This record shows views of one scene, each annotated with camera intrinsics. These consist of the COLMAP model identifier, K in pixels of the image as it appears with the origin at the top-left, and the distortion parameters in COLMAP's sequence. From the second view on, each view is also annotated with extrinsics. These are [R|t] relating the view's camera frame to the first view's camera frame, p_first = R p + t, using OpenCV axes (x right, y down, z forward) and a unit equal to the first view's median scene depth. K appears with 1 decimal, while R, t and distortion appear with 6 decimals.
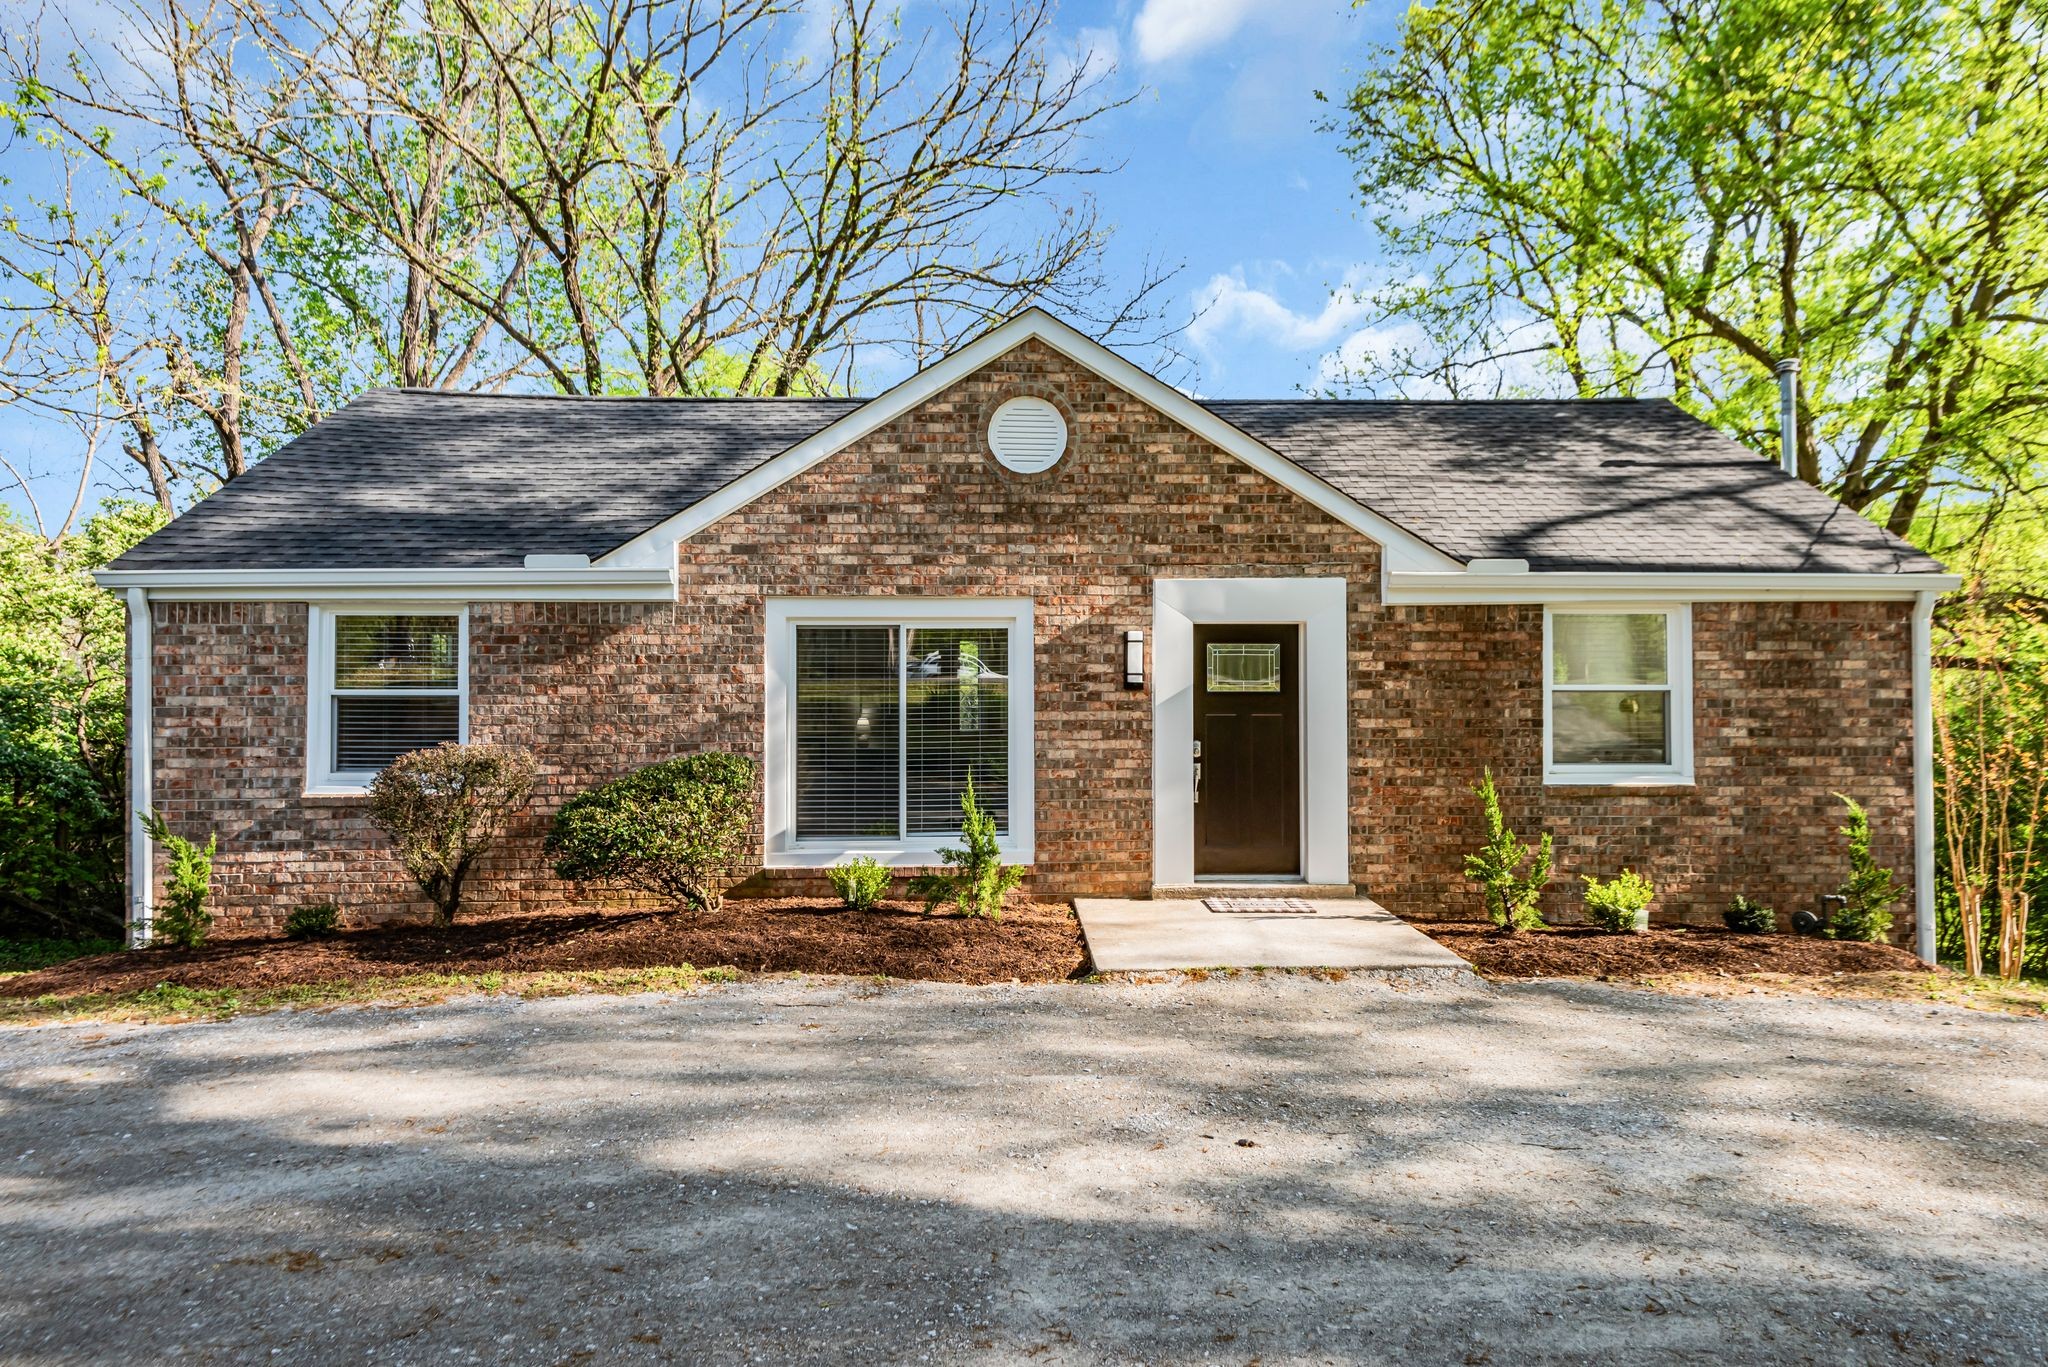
lens RADIAL K [[999.4, 0, 1024.6], [0, 999.4, 667.7], [0, 0, 1]] dist [0.021263, -0.001082]
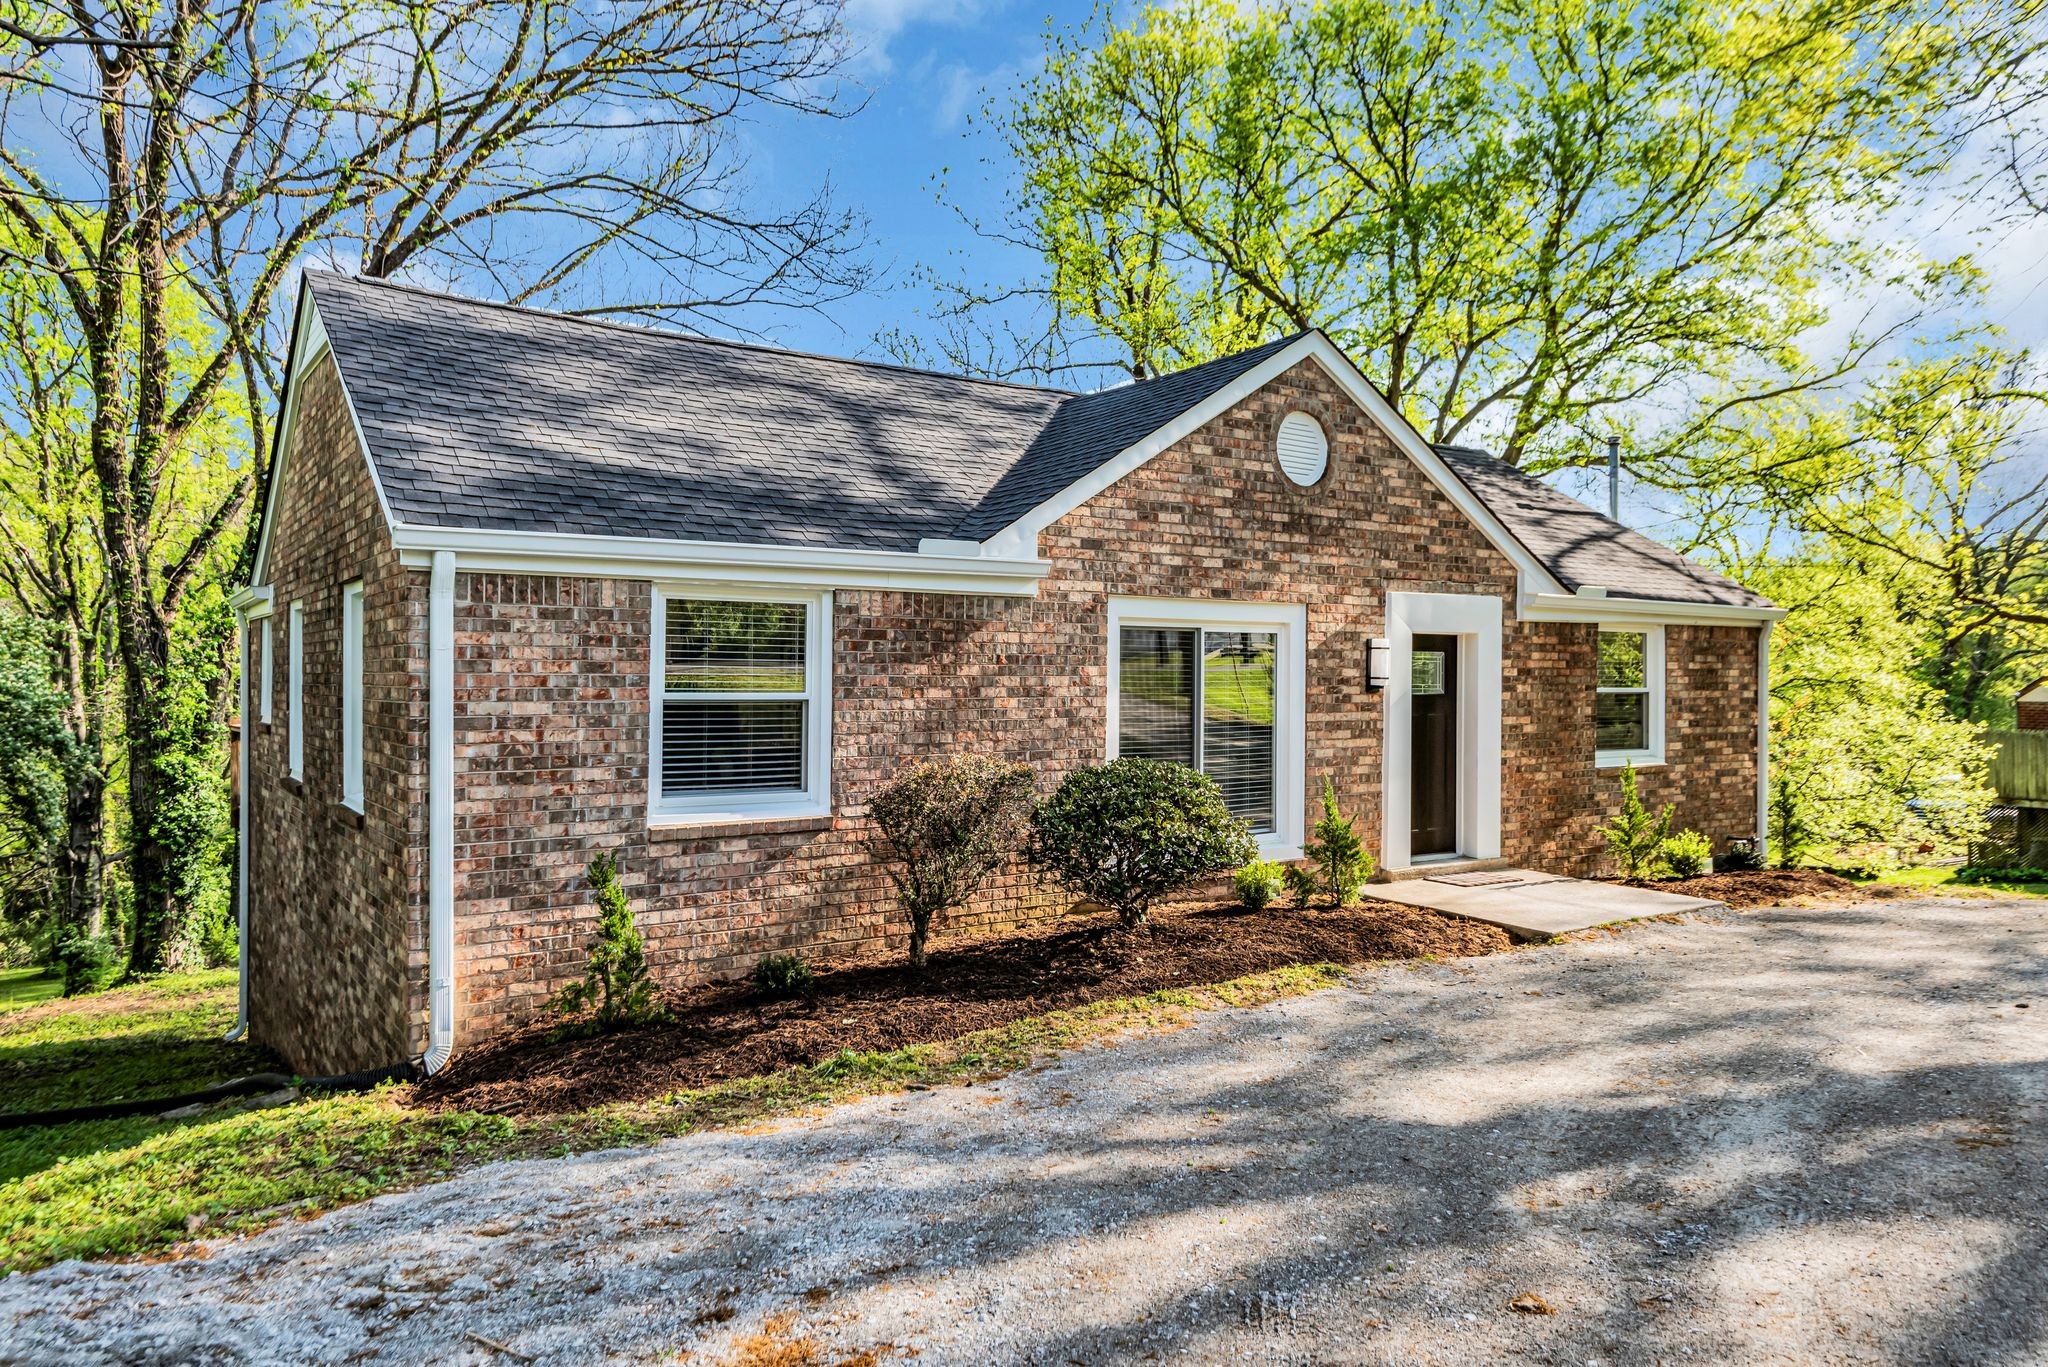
lens RADIAL K [[1086.6, 0, 1024.0], [0, 1086.6, 688.4], [0, 0, 1]] dist [0.029309, -0.000716]
pose [[0.894873, 0.000574, 0.446321, -0.786869], [-0.008656, 0.999833, 0.016070, 0.002042], [-0.446237, -0.018244, 0.894729, 0.107559]]
